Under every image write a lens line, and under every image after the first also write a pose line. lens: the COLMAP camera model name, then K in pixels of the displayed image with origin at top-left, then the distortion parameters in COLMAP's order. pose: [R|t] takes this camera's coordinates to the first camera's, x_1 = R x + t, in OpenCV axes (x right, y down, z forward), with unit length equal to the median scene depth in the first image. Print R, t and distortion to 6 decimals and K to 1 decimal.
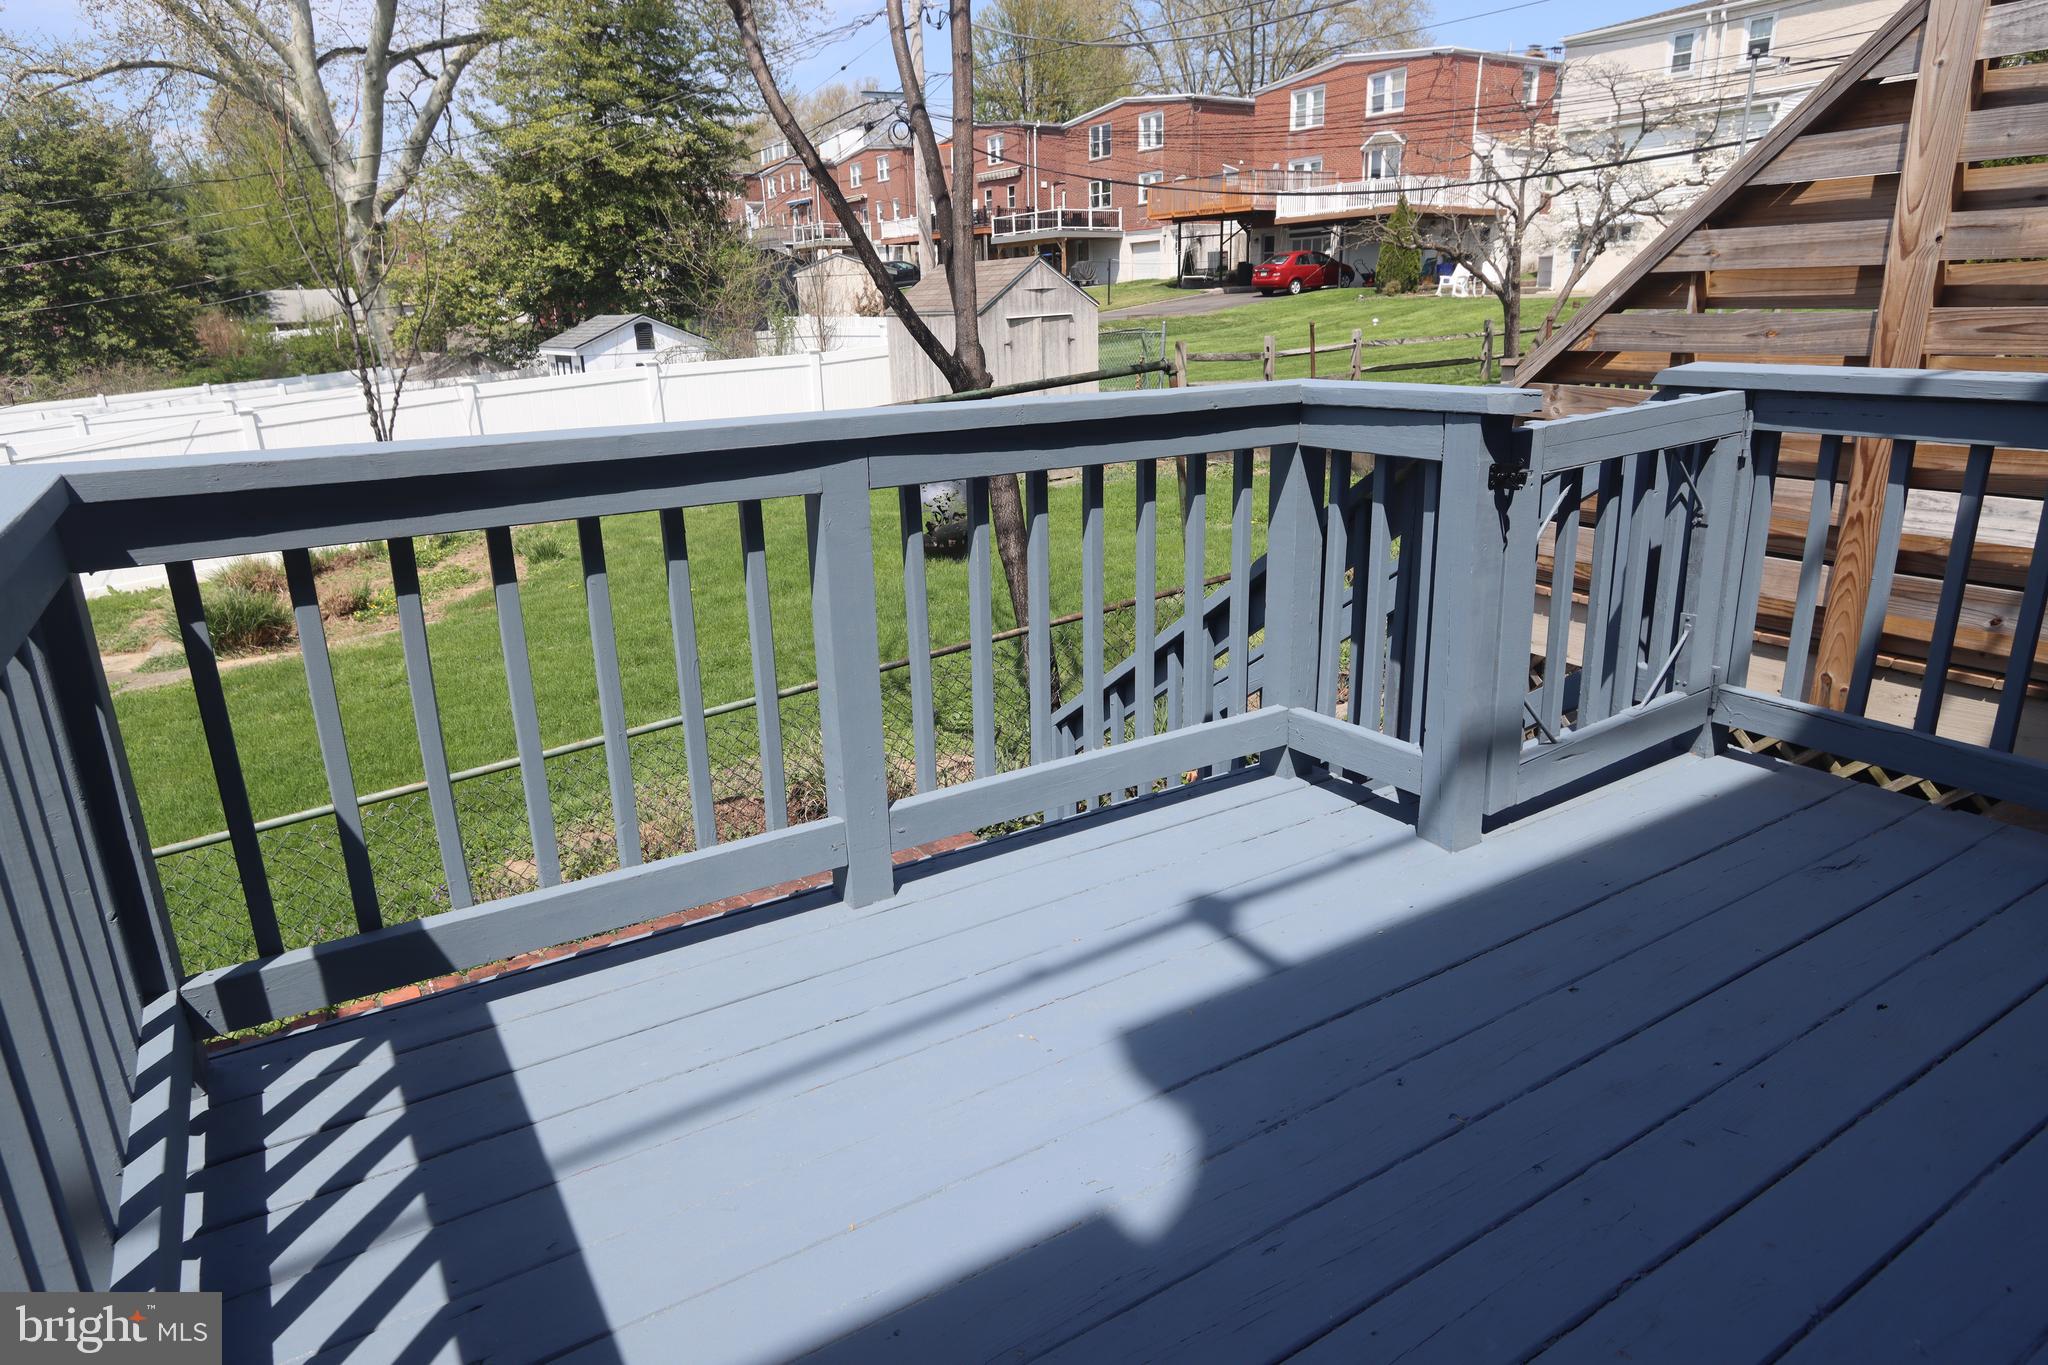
lens RADIAL K [[1207.9, 0, 1024.0], [0, 1207.9, 682.5], [0, 0, 1]] dist [-0.000325, 0.000351]
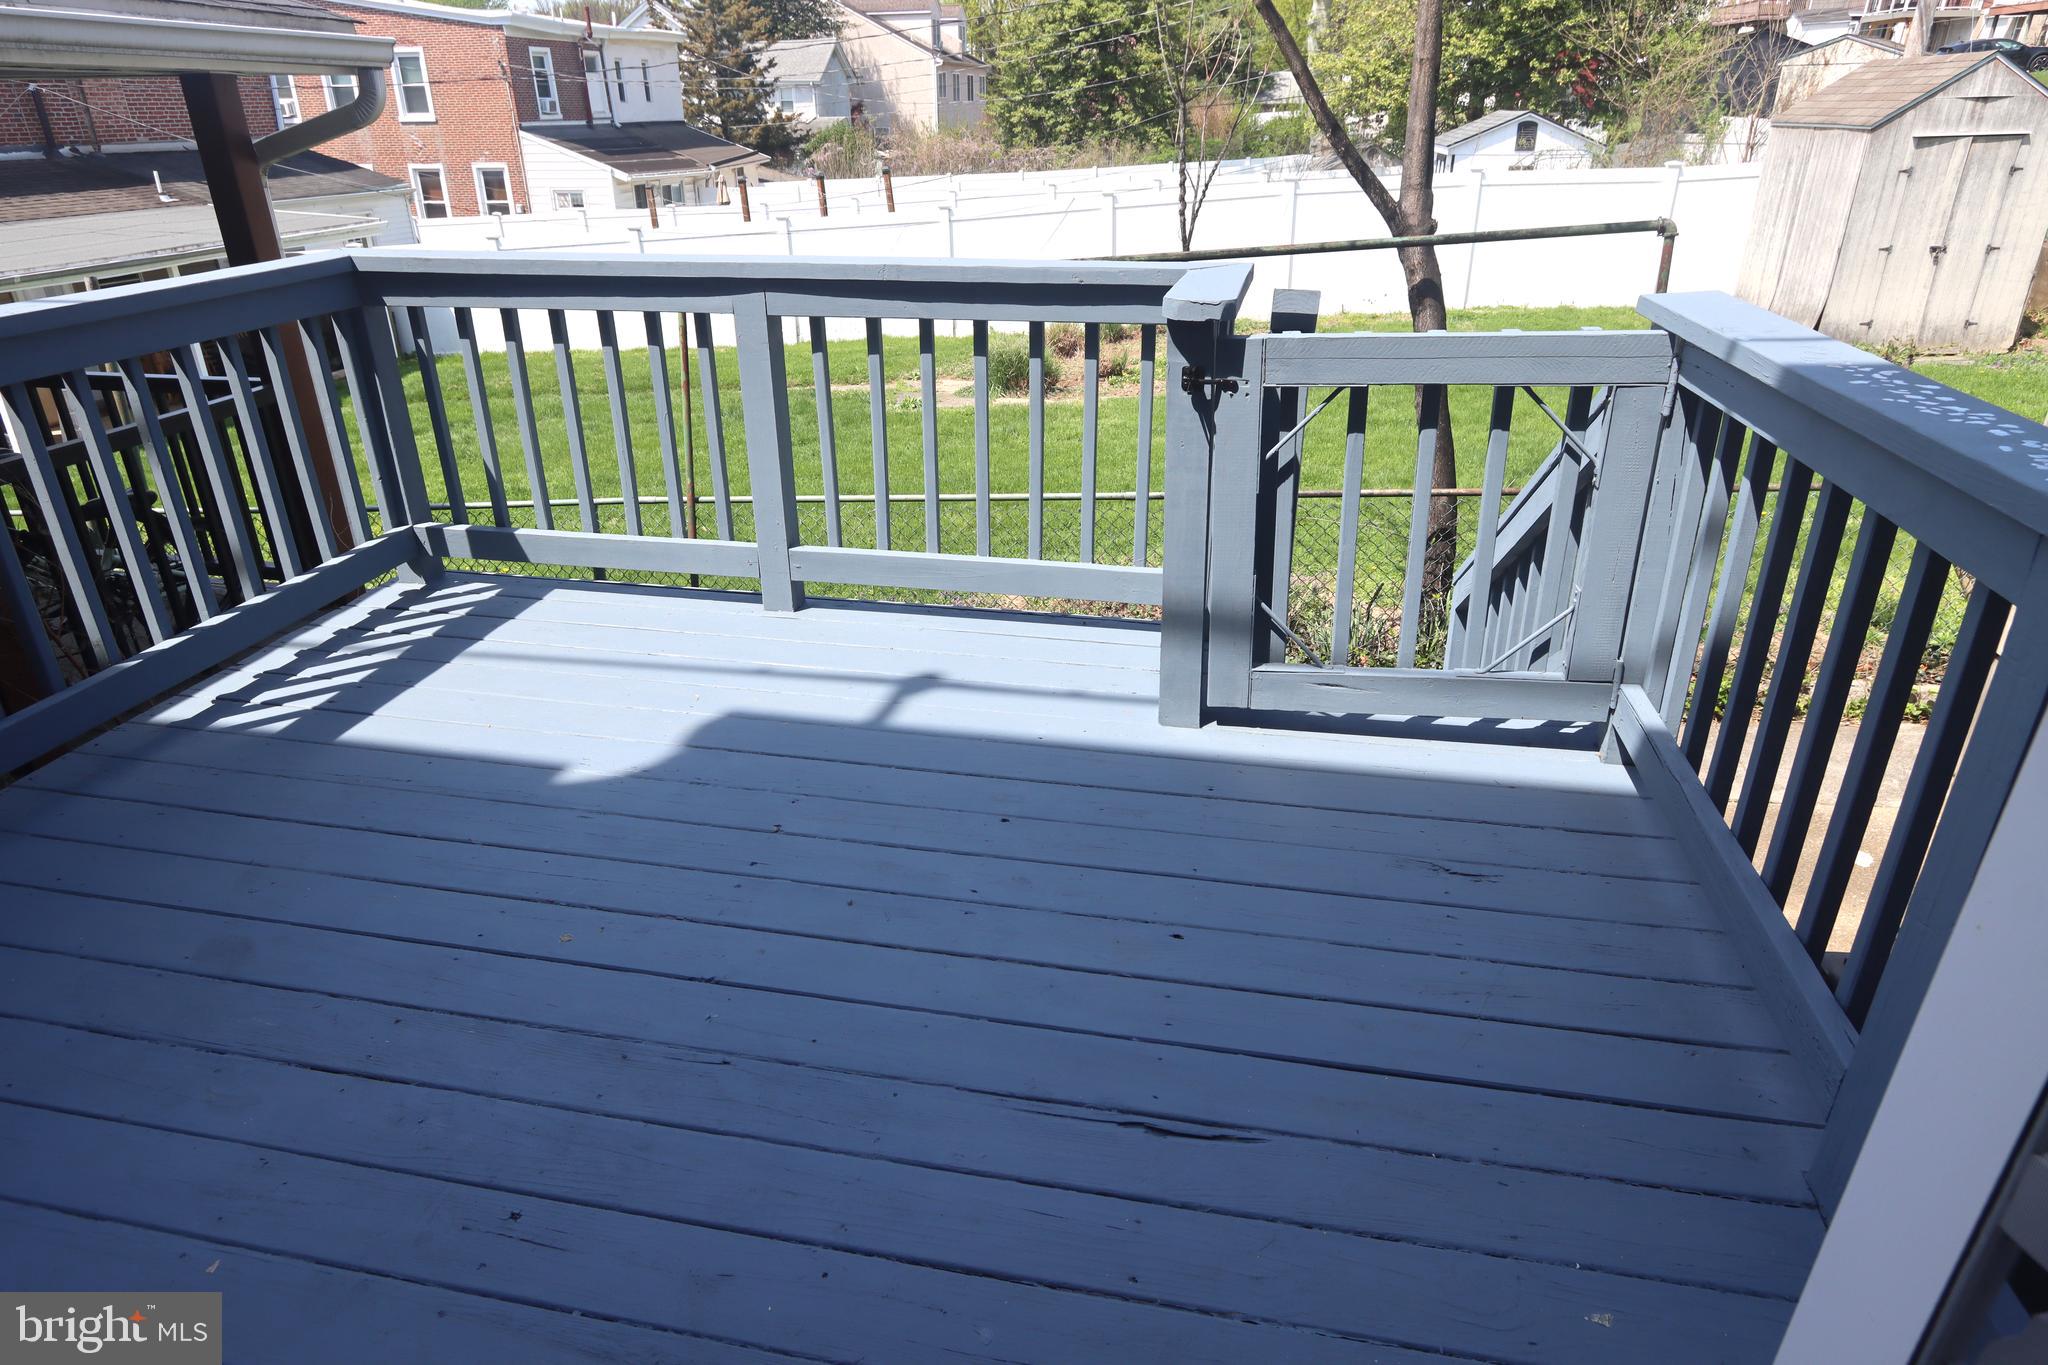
lens RADIAL K [[1215.7, 0, 1024.0], [0, 1215.7, 682.5], [0, 0, 1]] dist [-0.002703, 0.001468]
pose [[0.740312, 0.309321, -0.596874, 0.168323], [-0.215151, 0.950175, 0.225558, -0.021475], [0.636905, -0.038565, 0.769977, 0.012179]]
